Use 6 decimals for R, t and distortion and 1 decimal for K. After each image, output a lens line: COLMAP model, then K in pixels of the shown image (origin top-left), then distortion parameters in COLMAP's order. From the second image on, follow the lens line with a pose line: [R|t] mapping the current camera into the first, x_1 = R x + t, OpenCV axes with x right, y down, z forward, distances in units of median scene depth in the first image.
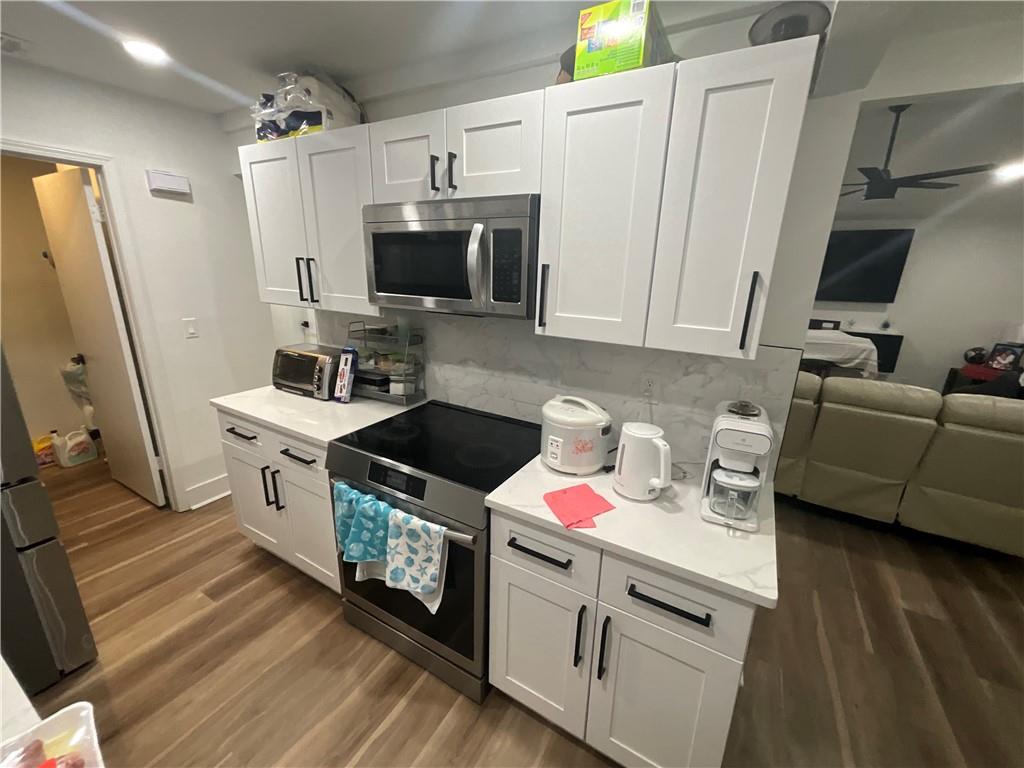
lens RADIAL K [[413.4, 0, 508.7], [0, 413.4, 380.5], [0, 0, 1]] dist [0.002982, 0.000435]
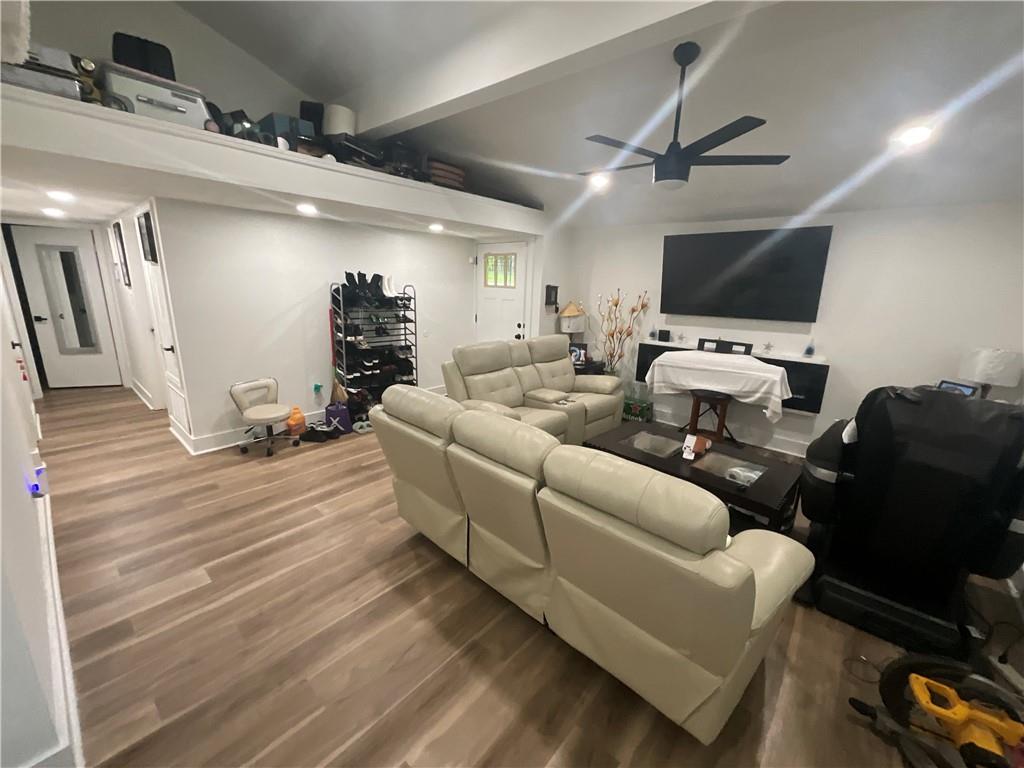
lens RADIAL K [[413.4, 0, 514.7], [0, 413.4, 387.5], [0, 0, 1]] dist [0.002982, 0.000435]
pose [[0.984139, 0.053115, -0.169260, 0.506782], [-0.057785, 0.998069, -0.022783, -0.016975], [0.167723, 0.032202, 0.985308, 0.154818]]
